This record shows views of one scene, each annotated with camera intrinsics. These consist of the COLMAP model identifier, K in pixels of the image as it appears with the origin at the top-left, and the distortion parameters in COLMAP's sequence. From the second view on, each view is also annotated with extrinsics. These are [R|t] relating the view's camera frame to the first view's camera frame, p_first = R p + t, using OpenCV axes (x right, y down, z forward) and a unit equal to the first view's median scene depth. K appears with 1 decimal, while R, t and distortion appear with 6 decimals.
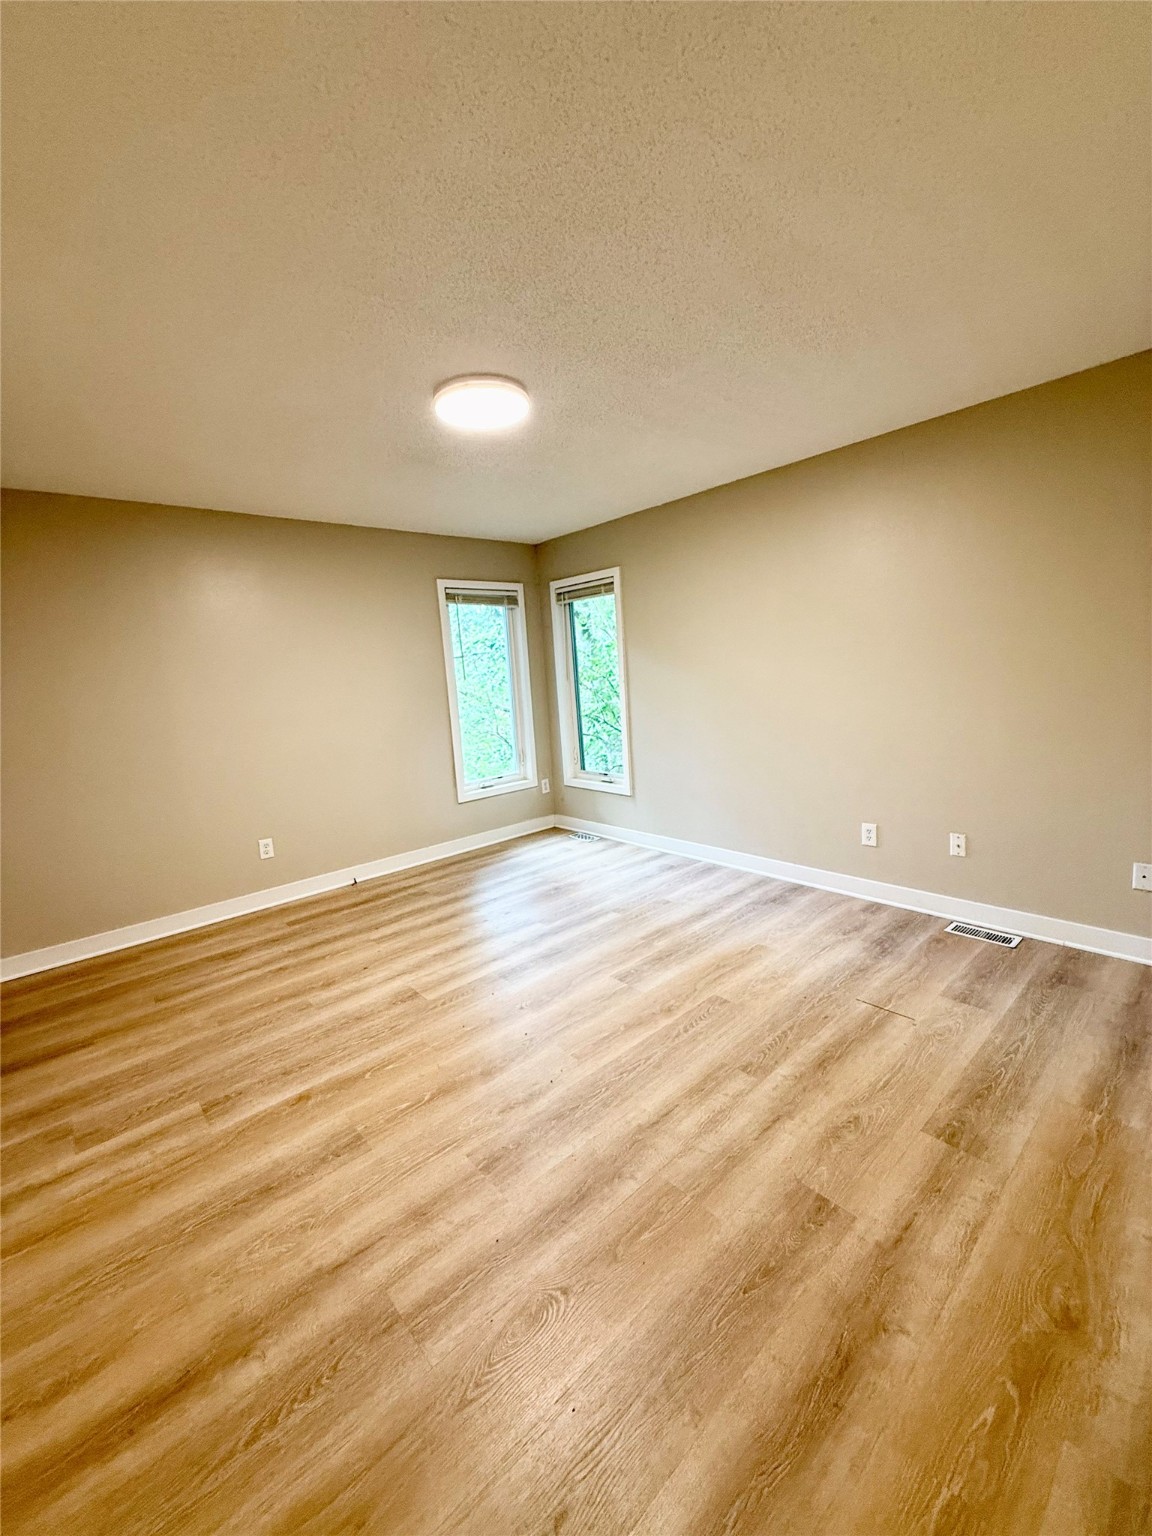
lens RADIAL K [[609.4, 0, 576.0], [0, 609.4, 768.0], [0, 0, 1]] dist [0.000681, 0.000349]
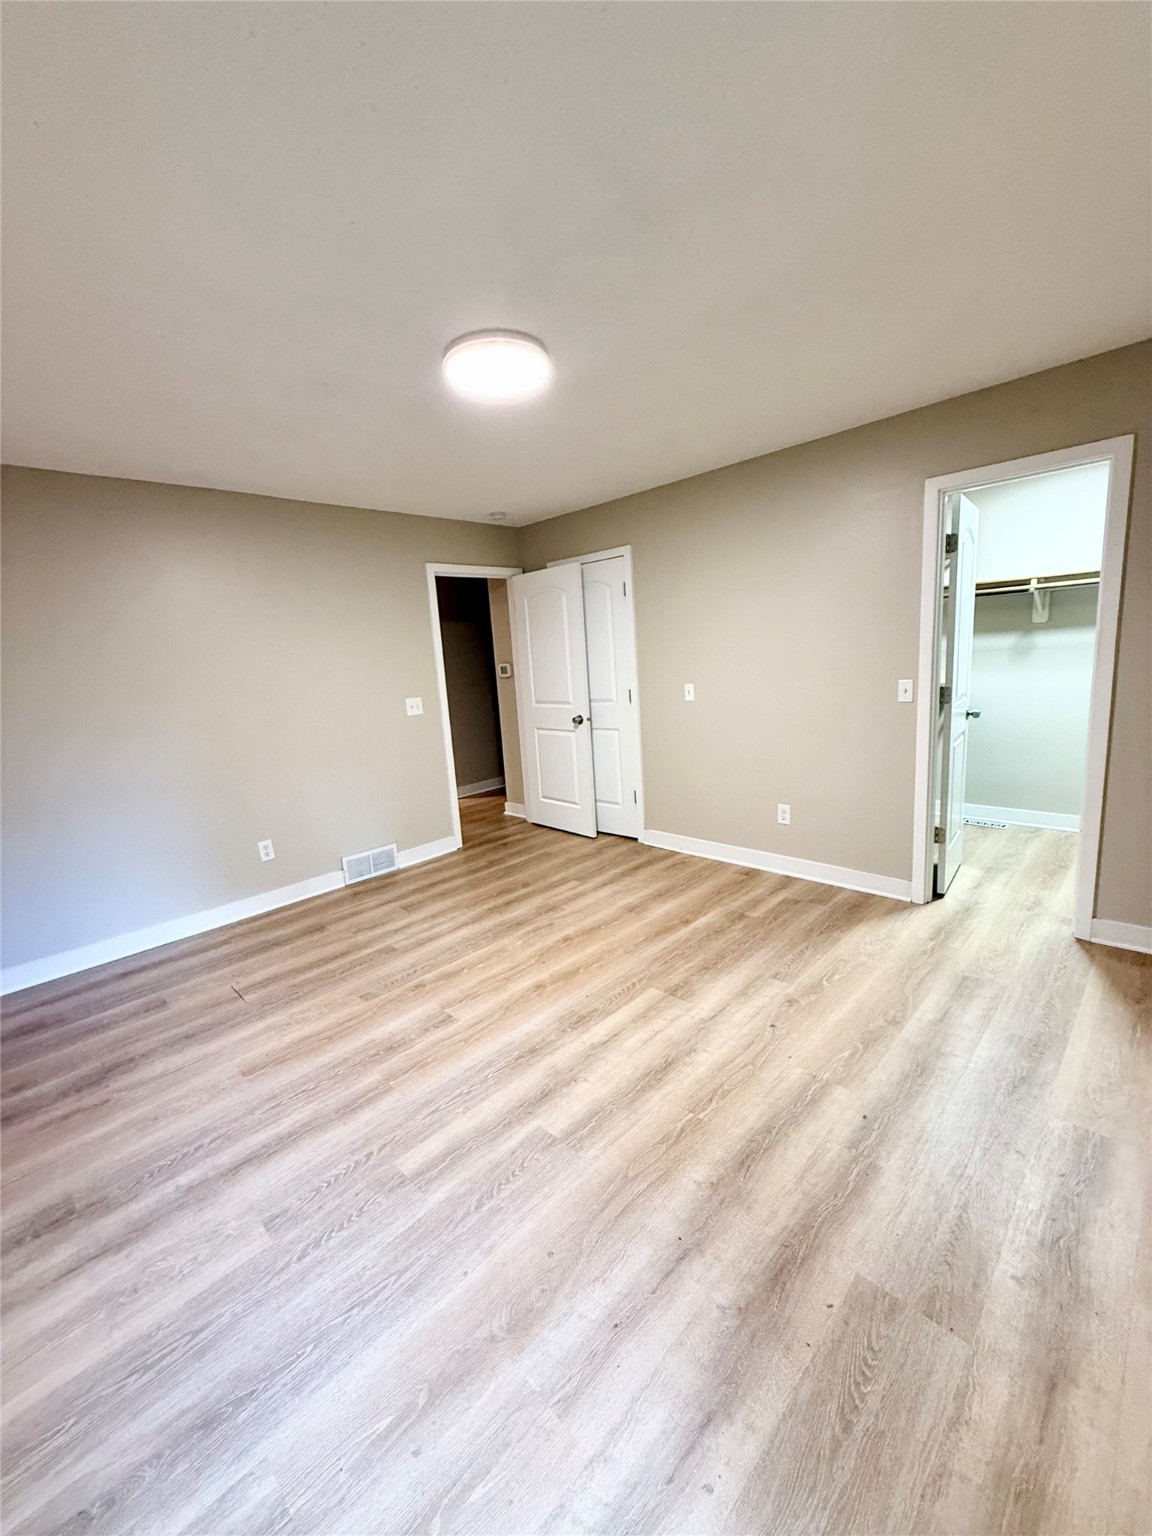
lens RADIAL K [[609.4, 0, 576.0], [0, 609.4, 768.0], [0, 0, 1]] dist [0.000681, 0.000349]
pose [[-0.989414, 0.140250, -0.037289, -0.157227], [0.119940, 0.934925, 0.333961, -0.334817], [0.081700, 0.325953, -0.941849, 2.090107]]
